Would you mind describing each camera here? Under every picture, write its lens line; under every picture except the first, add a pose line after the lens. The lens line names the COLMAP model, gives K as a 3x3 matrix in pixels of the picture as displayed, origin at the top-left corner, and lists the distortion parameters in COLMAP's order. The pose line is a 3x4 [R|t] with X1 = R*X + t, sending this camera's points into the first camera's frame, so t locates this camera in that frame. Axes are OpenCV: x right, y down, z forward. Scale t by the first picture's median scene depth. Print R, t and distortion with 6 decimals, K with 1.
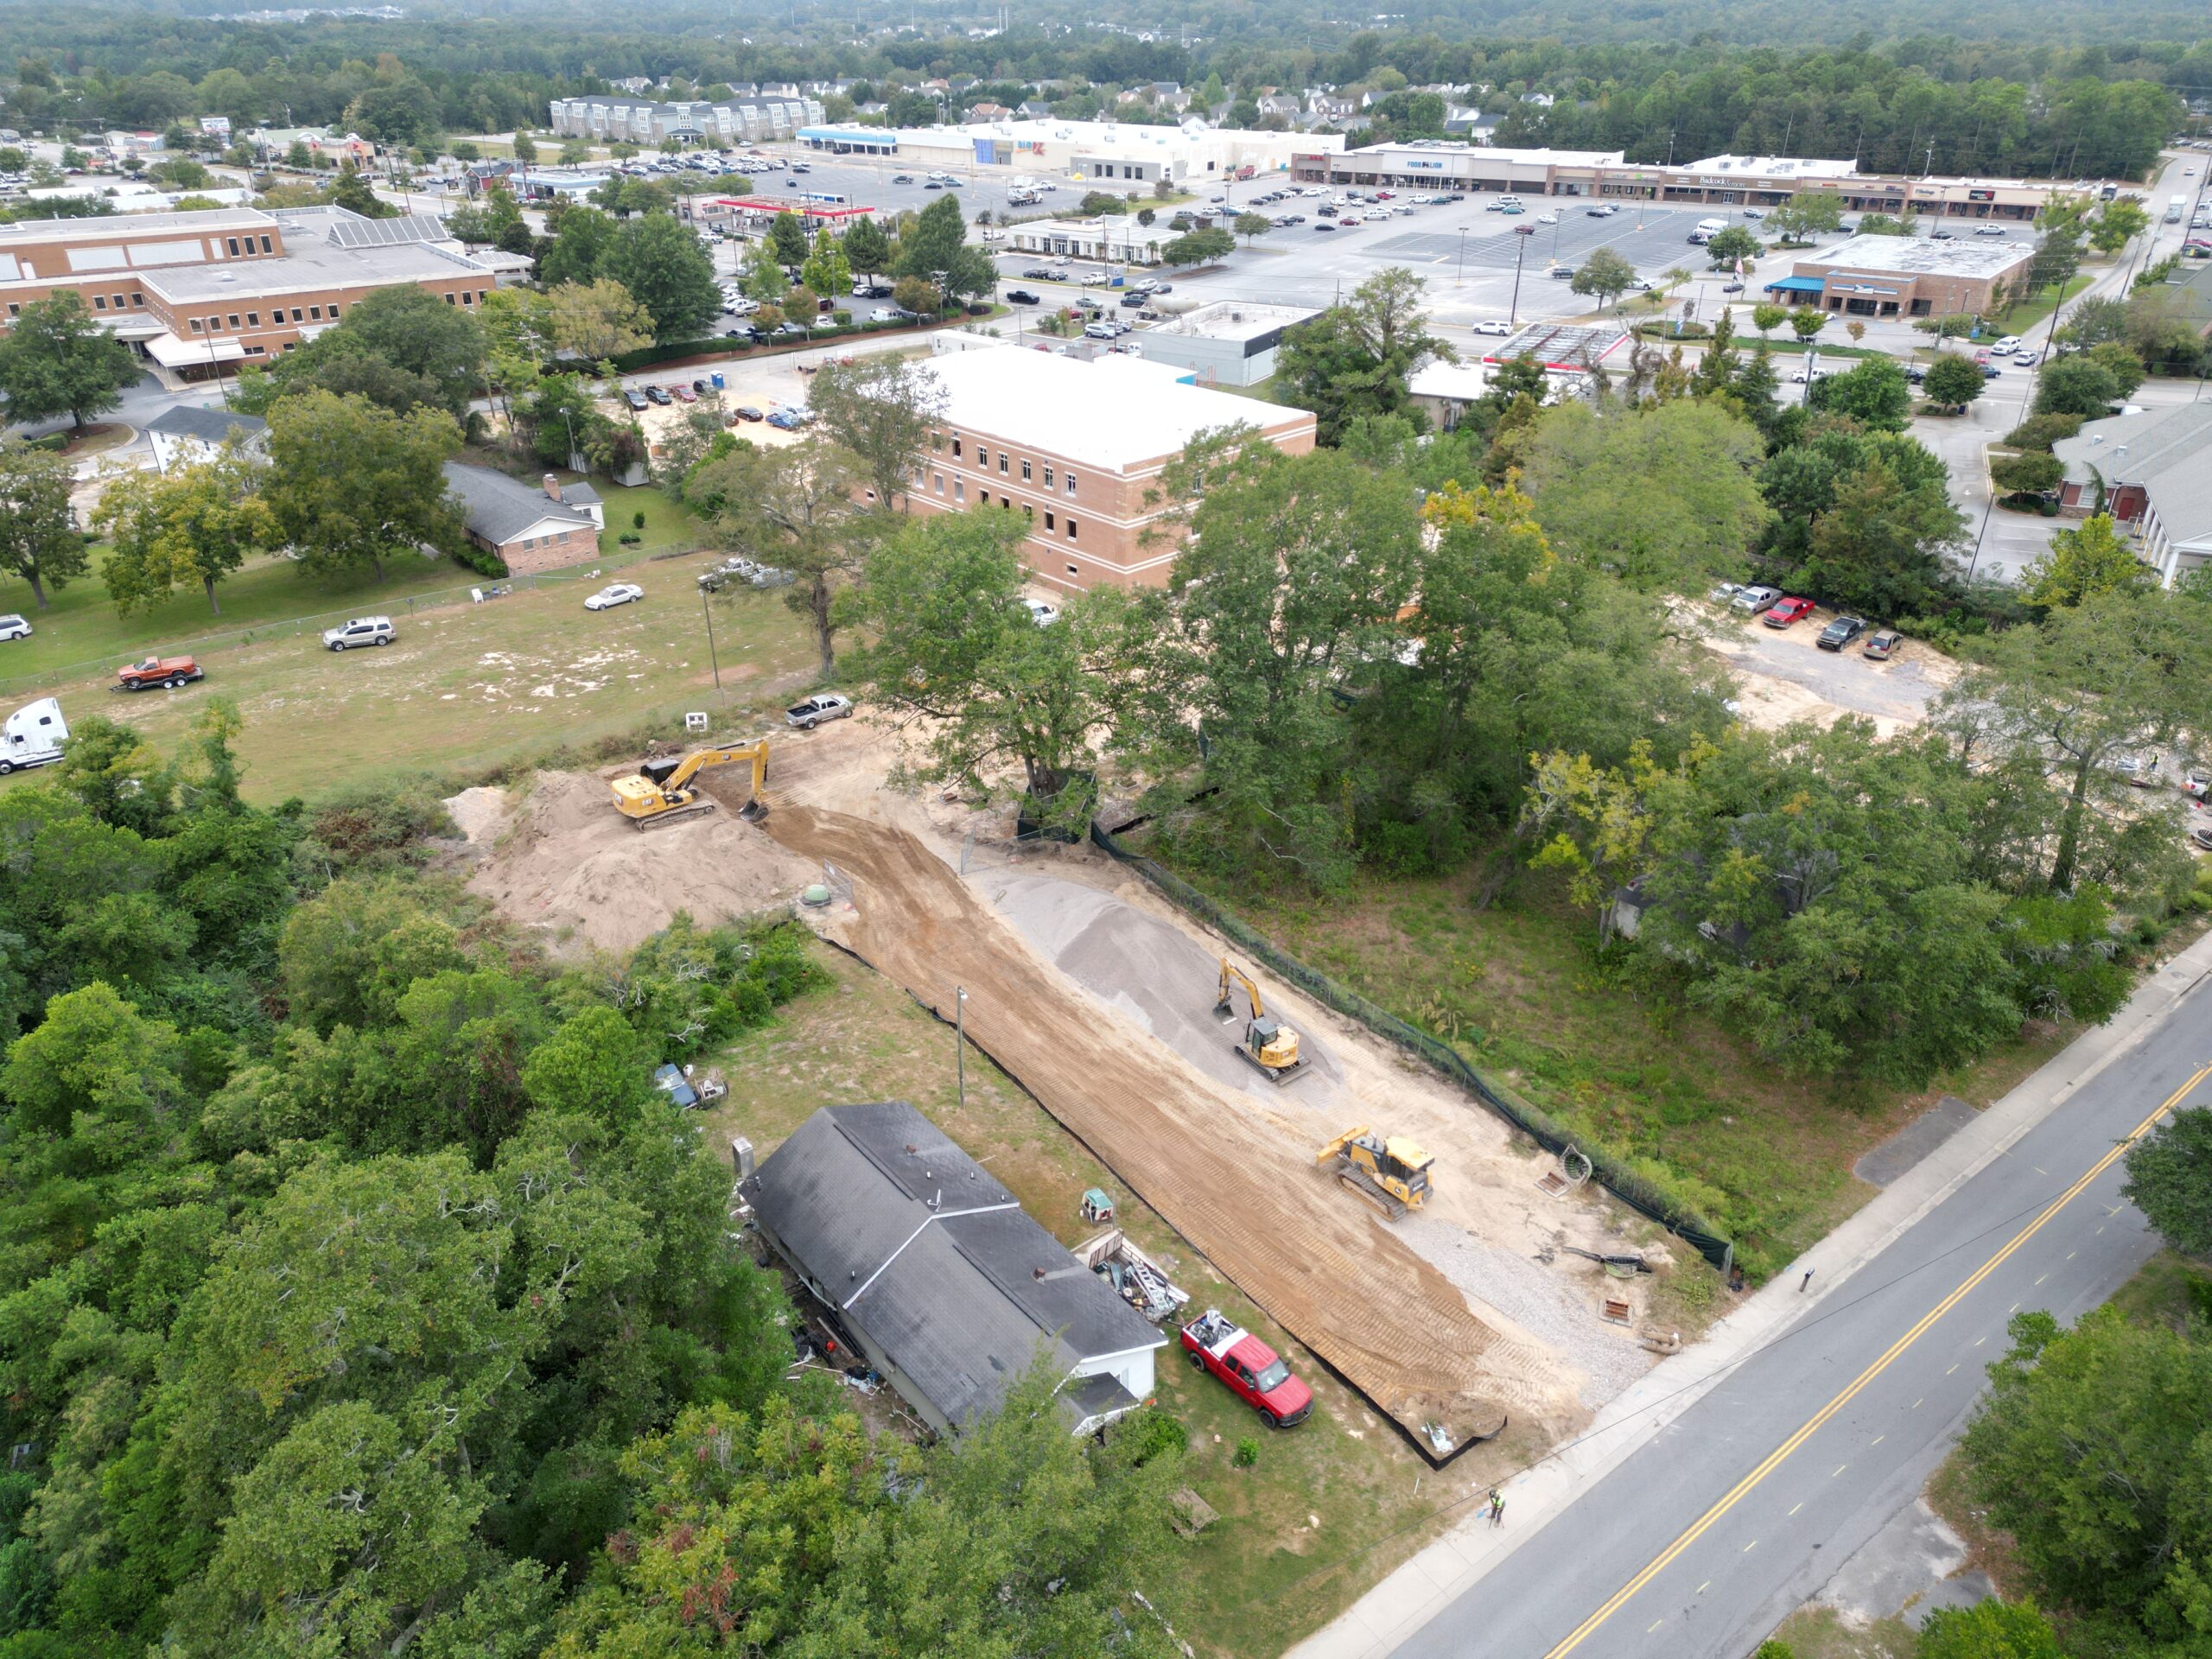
lens RADIAL K [[1543.0, 0, 1109.5], [0, 1543.0, 832.0], [0, 0, 1]] dist [0.072225, -0.071114]
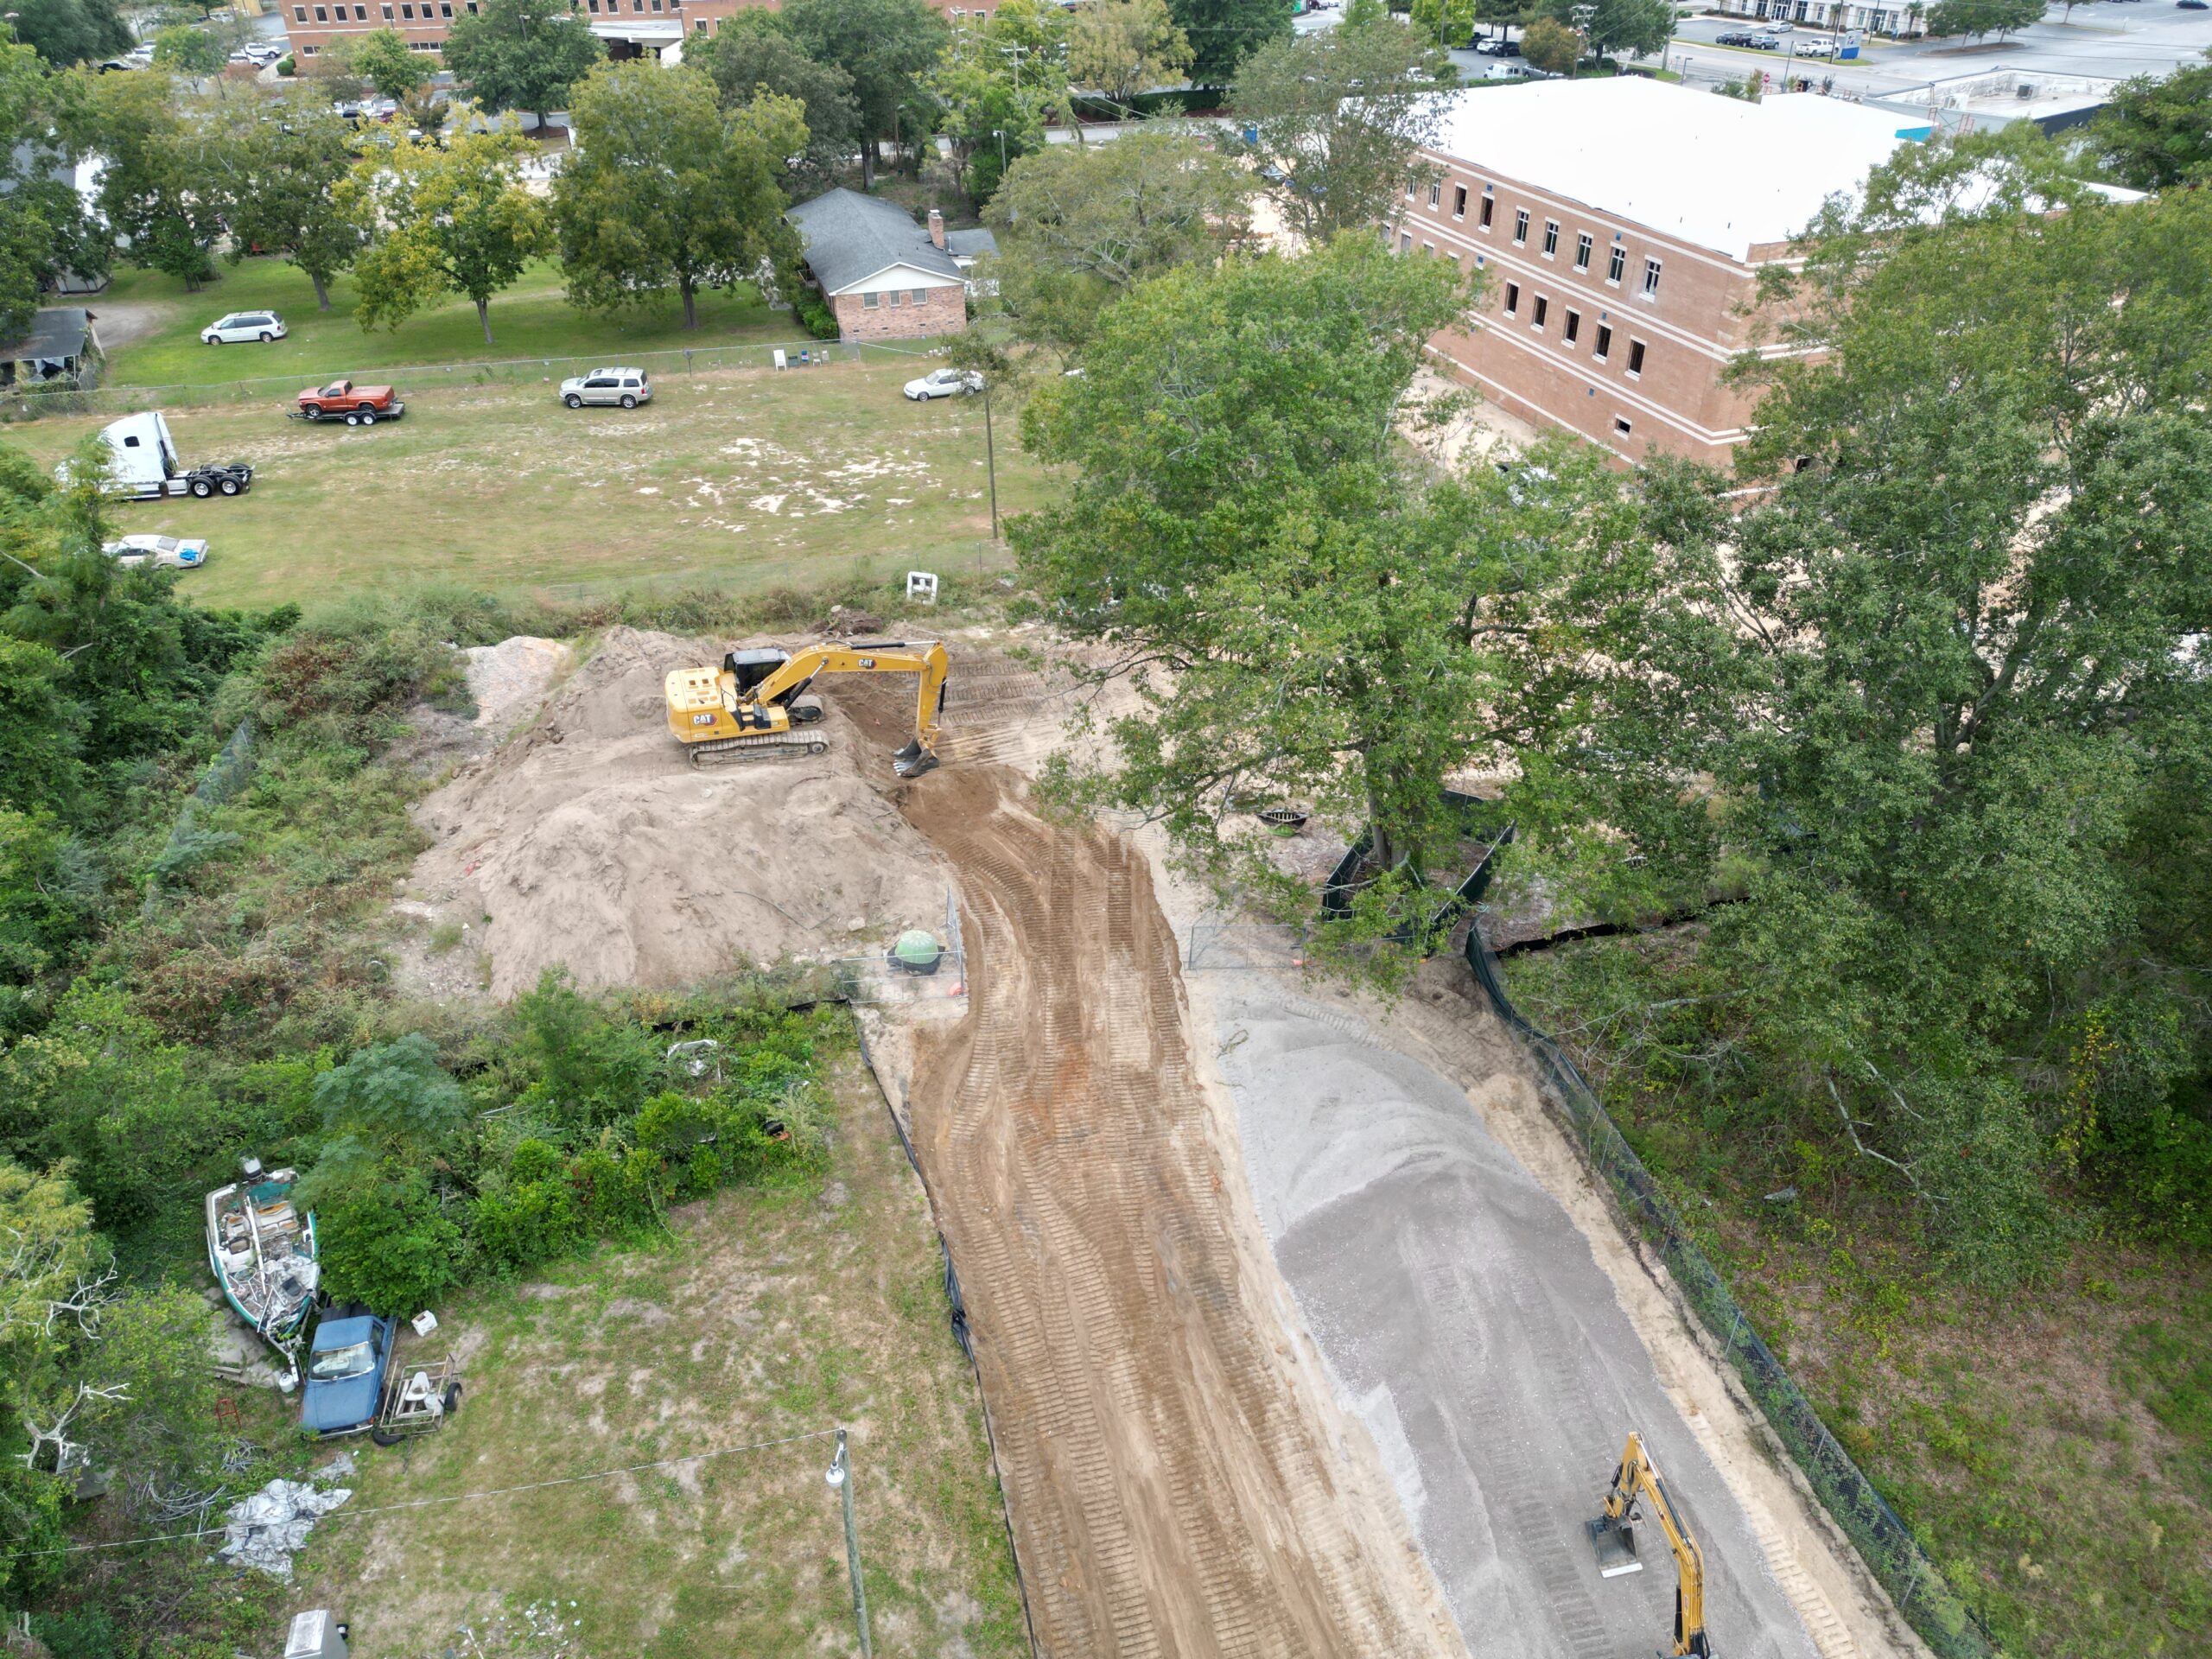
lens RADIAL K [[1543.0, 0, 1109.5], [0, 1543.0, 832.0], [0, 0, 1]] dist [0.072225, -0.071114]
pose [[0.915566, 0.220278, -0.336476, 0.036320], [-0.188581, 0.974123, 0.124582, -0.063684], [0.355212, -0.050610, 0.933415, 0.413648]]
